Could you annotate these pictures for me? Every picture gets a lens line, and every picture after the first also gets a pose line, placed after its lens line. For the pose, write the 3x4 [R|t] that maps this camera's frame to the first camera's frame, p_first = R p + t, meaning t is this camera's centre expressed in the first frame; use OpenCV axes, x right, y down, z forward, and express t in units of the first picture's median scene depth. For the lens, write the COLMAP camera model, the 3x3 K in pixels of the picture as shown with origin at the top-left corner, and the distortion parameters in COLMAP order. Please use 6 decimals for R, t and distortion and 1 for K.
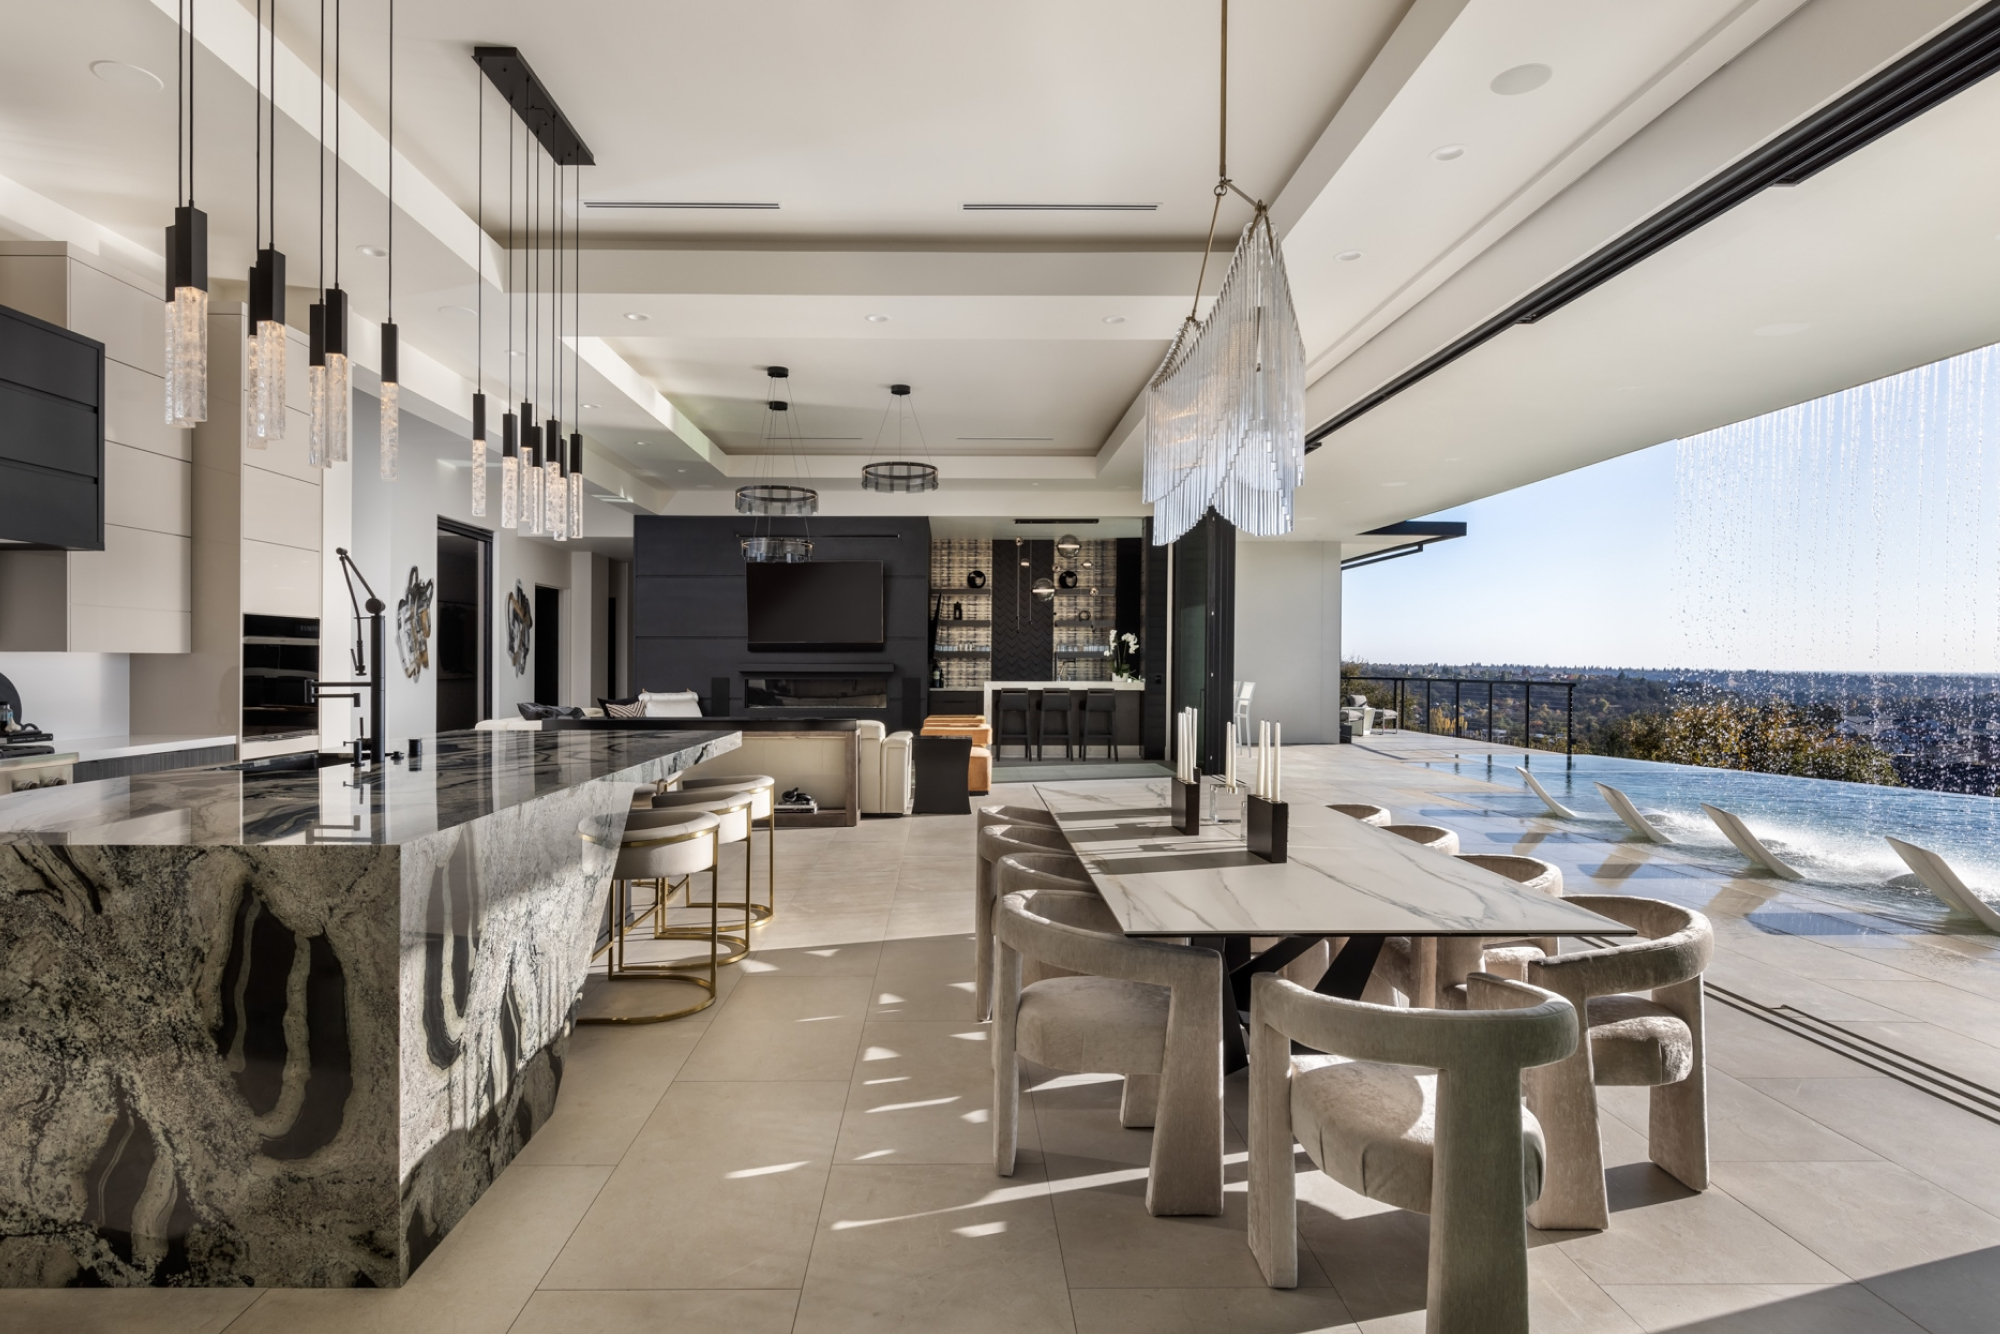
lens RADIAL K [[1094.4, 0, 1000.0], [0, 1094.4, 667.0], [0, 0, 1]] dist [0.000399, -0.000141]
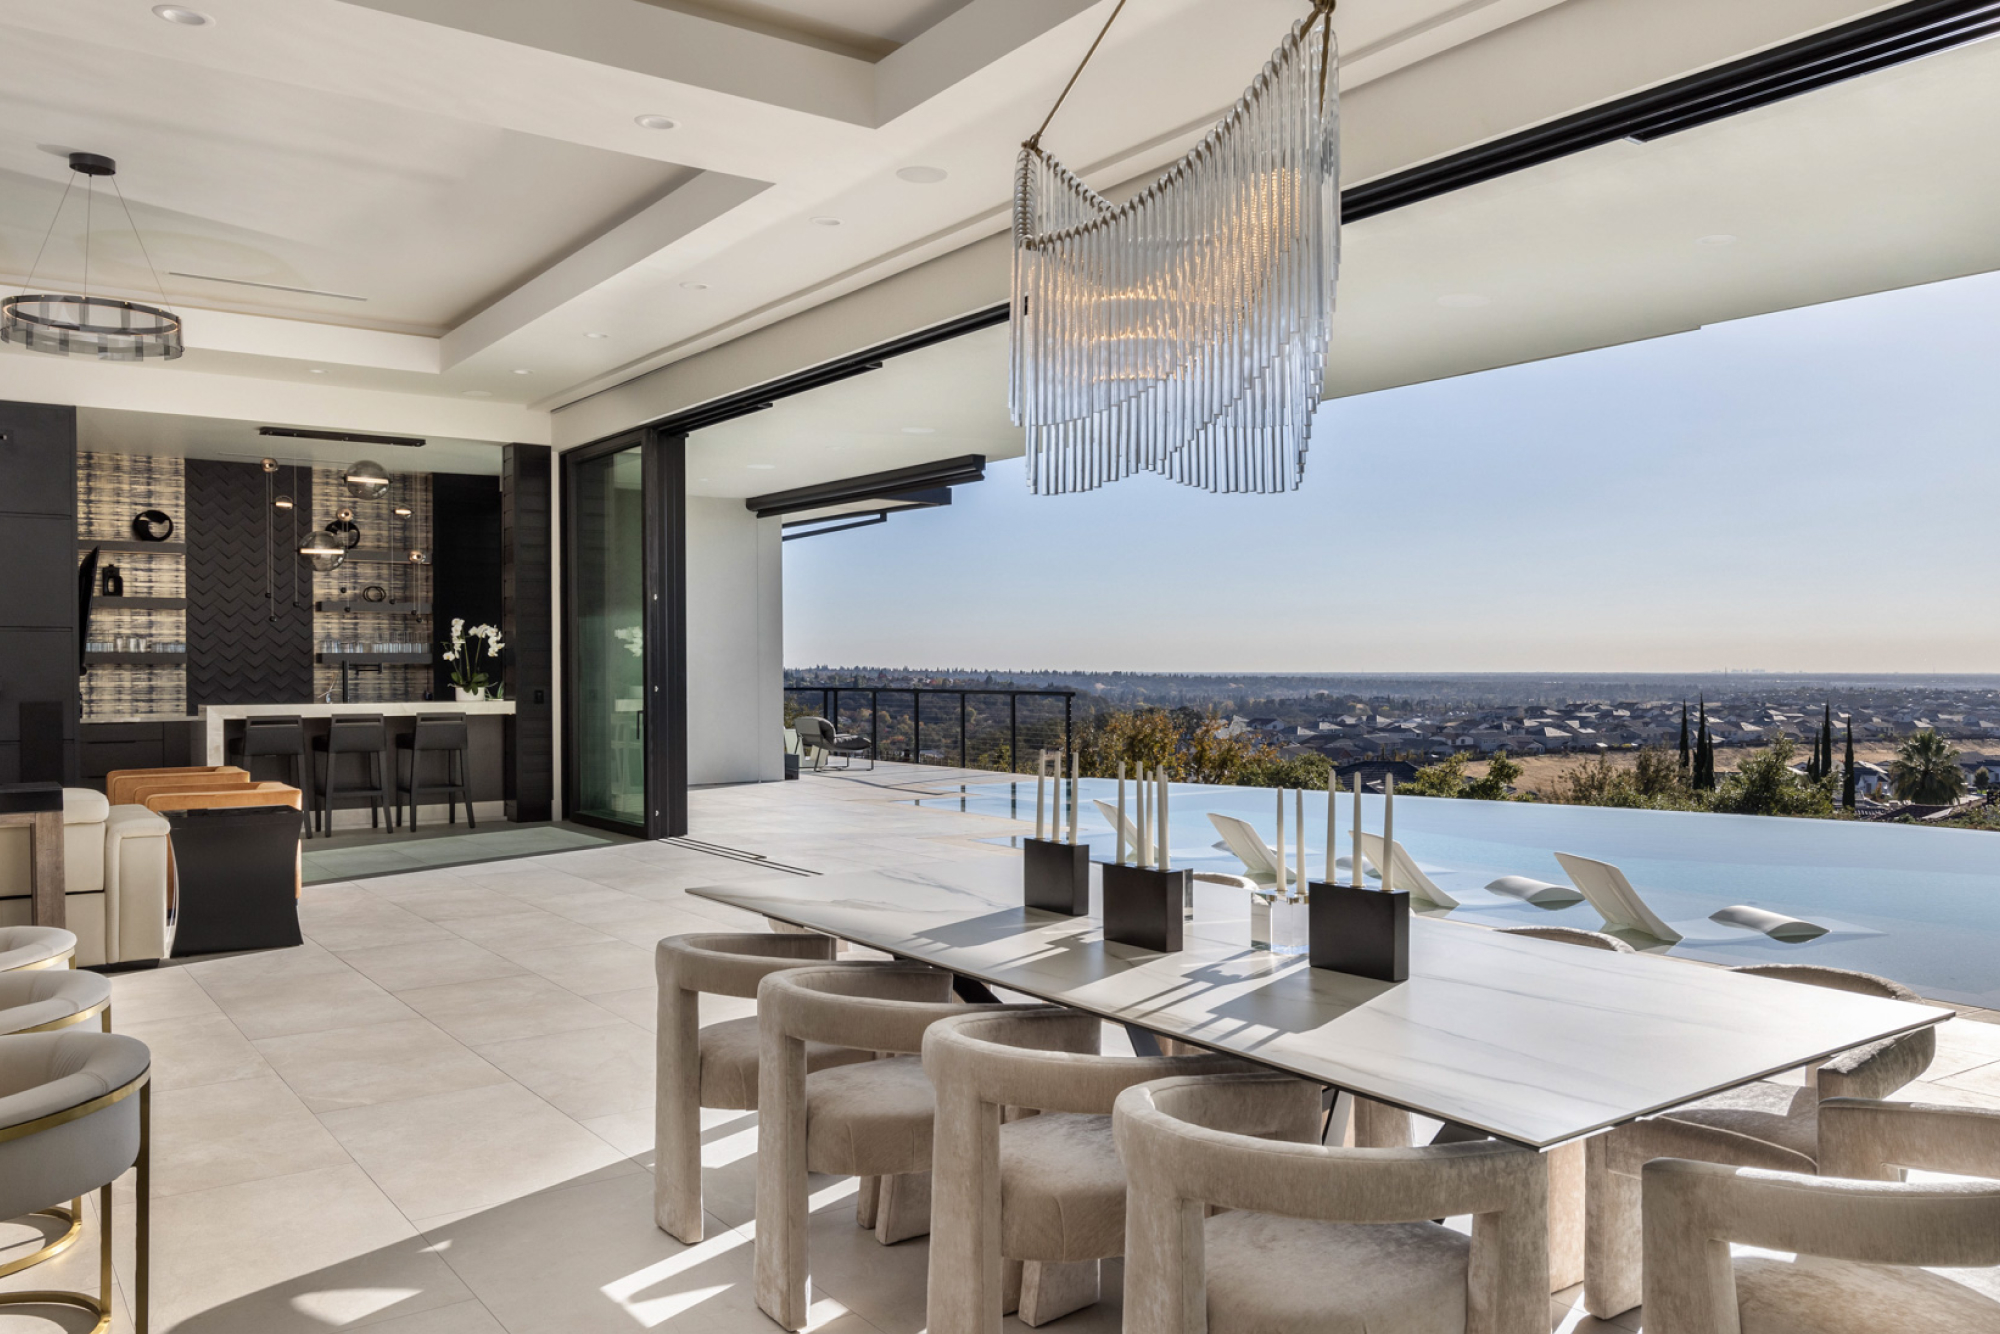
lens RADIAL K [[1468.0, 0, 1080.6], [0, 1468.0, 679.5], [0, 0, 1]] dist [0.033992, -0.004678]
pose [[0.793059, -0.011224, 0.609042, -0.125073], [0.006722, 0.999931, 0.009676, -0.004927], [-0.609108, -0.003580, 0.793079, 0.104012]]
